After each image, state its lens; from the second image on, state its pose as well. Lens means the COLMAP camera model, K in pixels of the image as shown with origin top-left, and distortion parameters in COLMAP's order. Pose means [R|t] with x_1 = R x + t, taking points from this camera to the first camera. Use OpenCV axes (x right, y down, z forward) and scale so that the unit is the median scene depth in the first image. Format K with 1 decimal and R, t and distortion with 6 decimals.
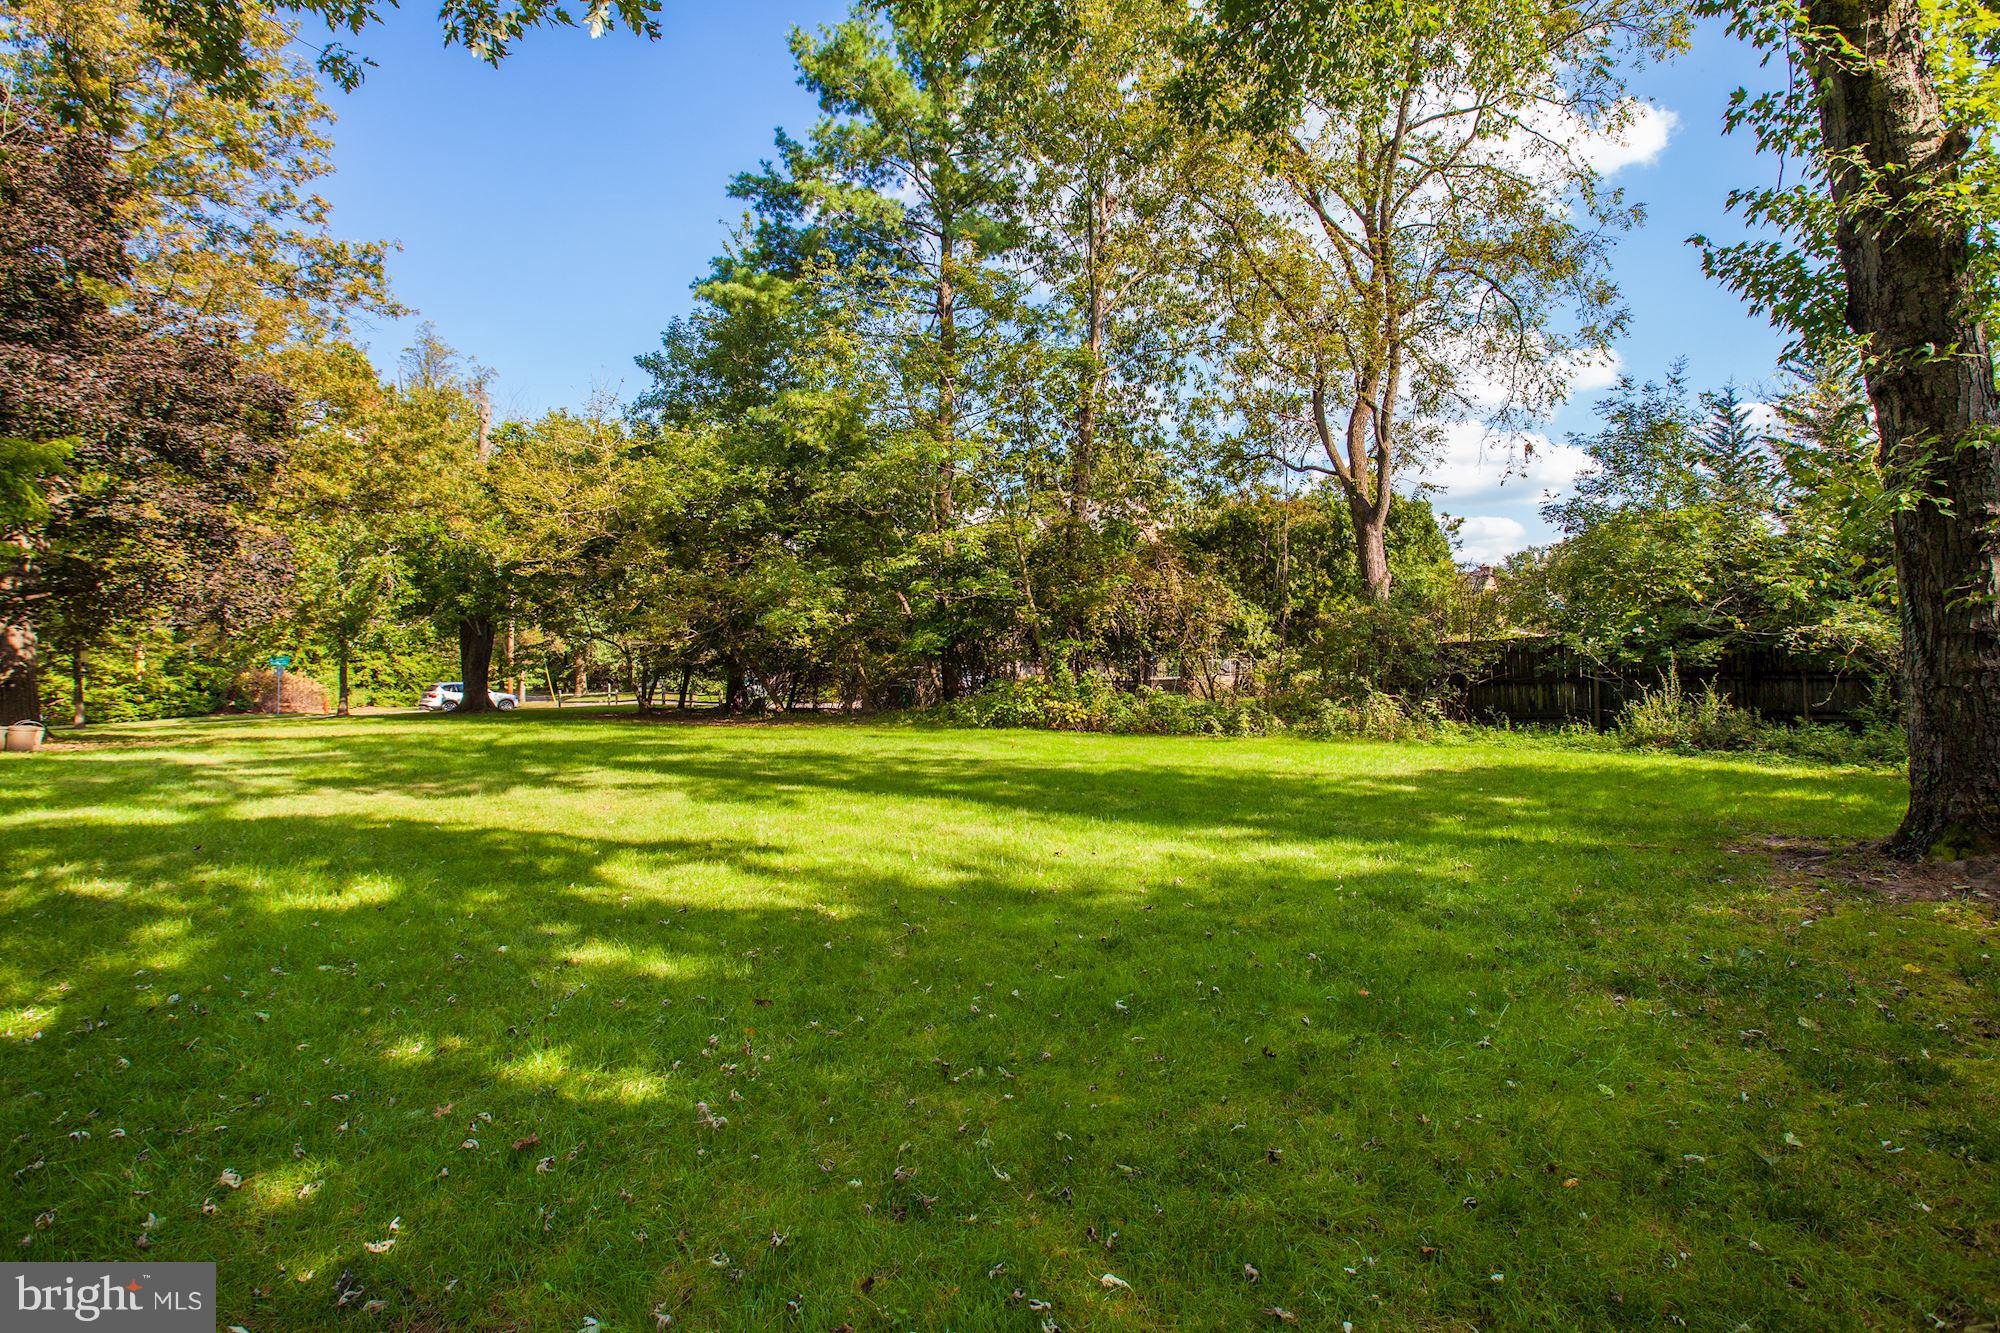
lens RADIAL K [[944.3, 0, 1002.7], [0, 944.3, 669.1], [0, 0, 1]] dist [-0.029372, 0.008529]
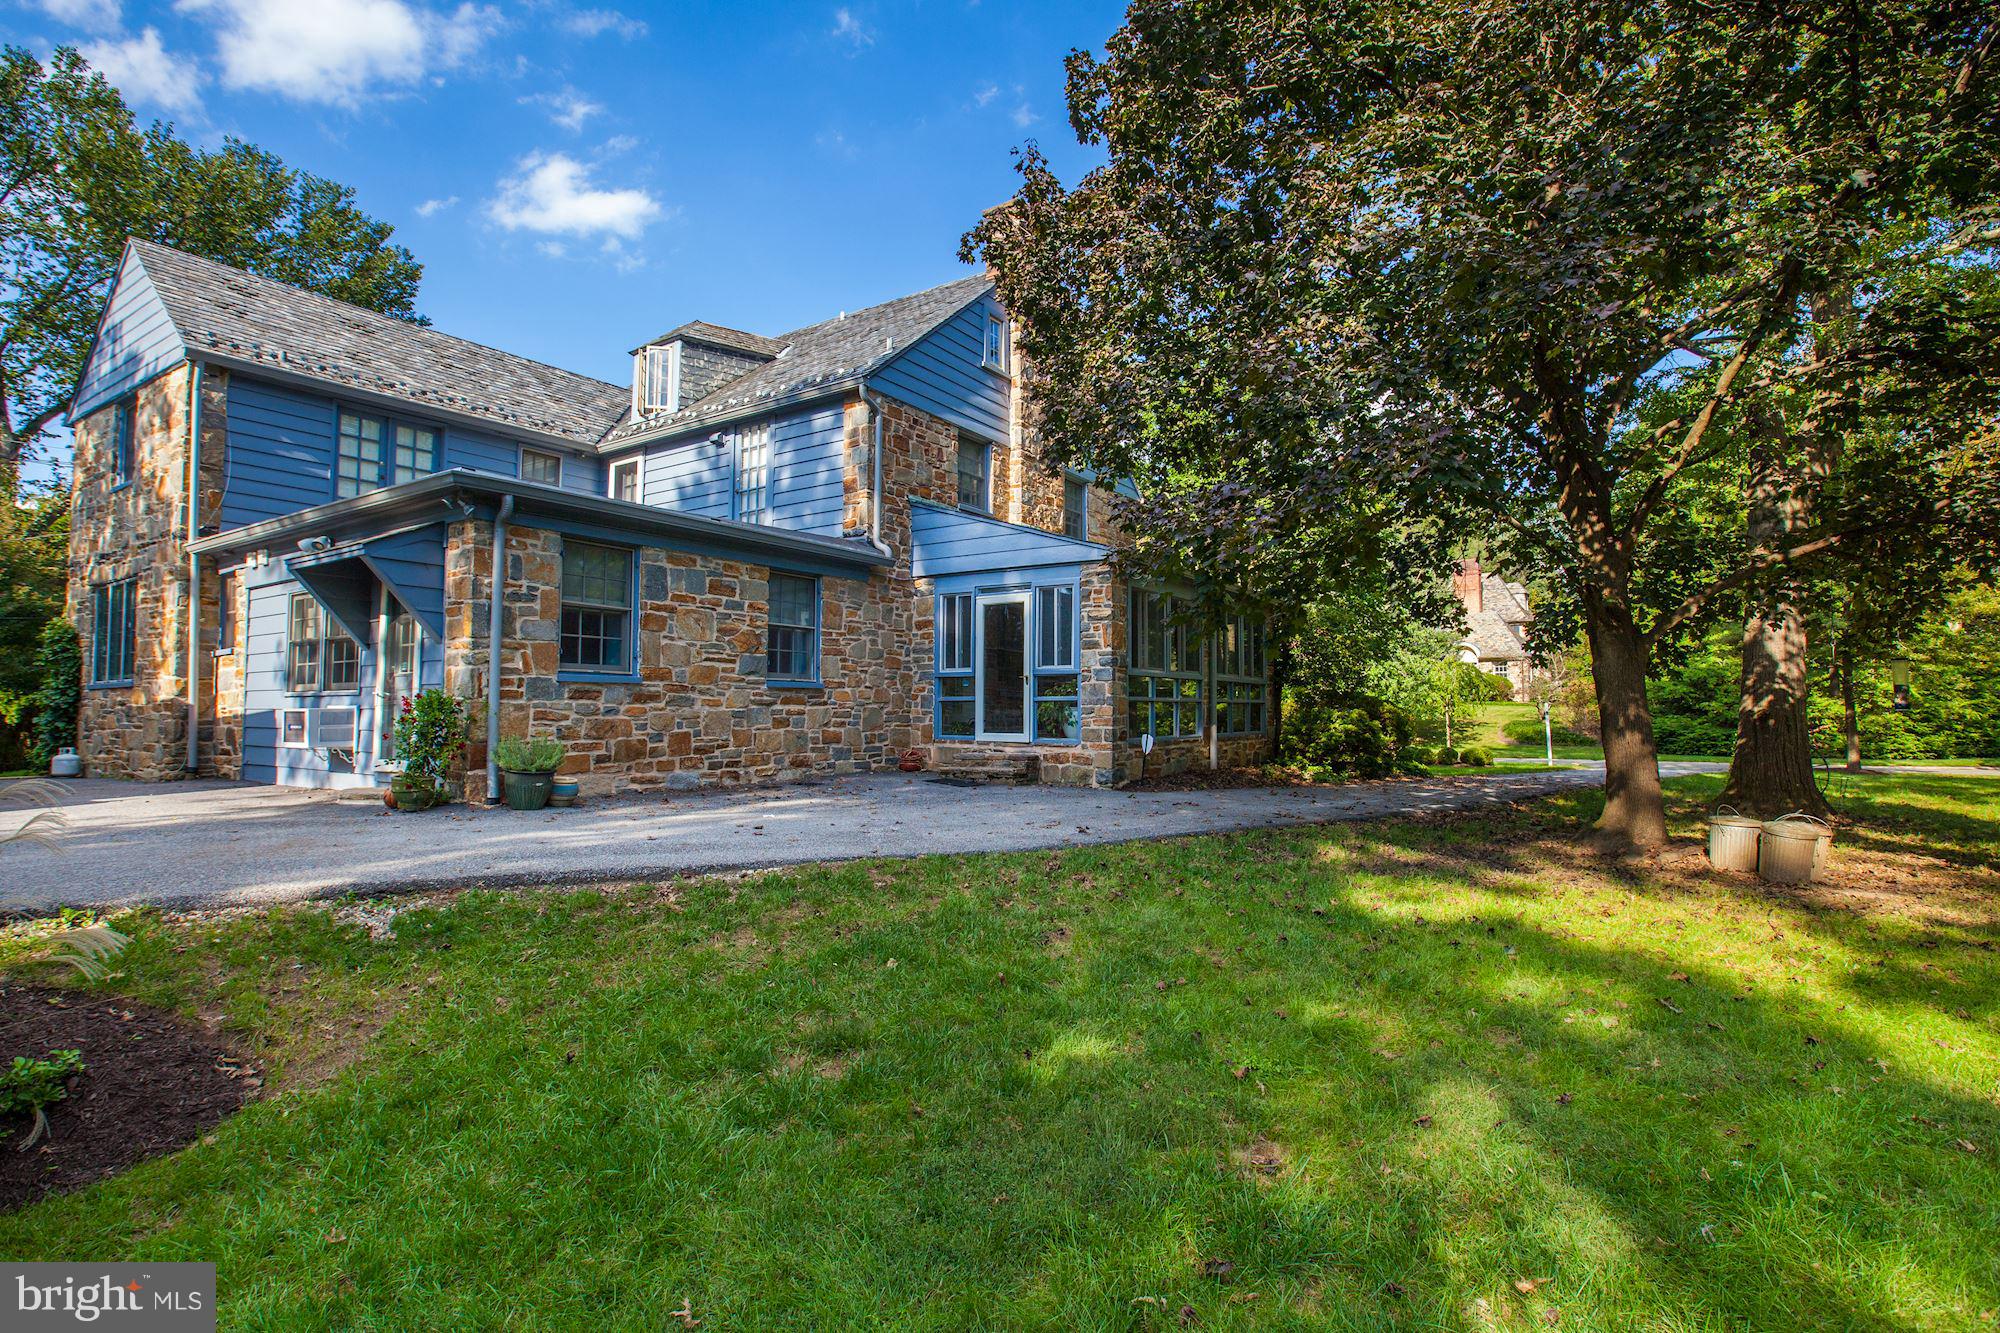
lens RADIAL K [[944.3, 0, 1003.1], [0, 944.3, 669.5], [0, 0, 1]] dist [-0.029372, 0.008529]
pose [[0.056156, -0.019645, -0.998229, -0.238875], [0.000836, 0.999807, -0.019629, -0.002331], [0.998422, 0.000268, 0.056161, 0.224539]]
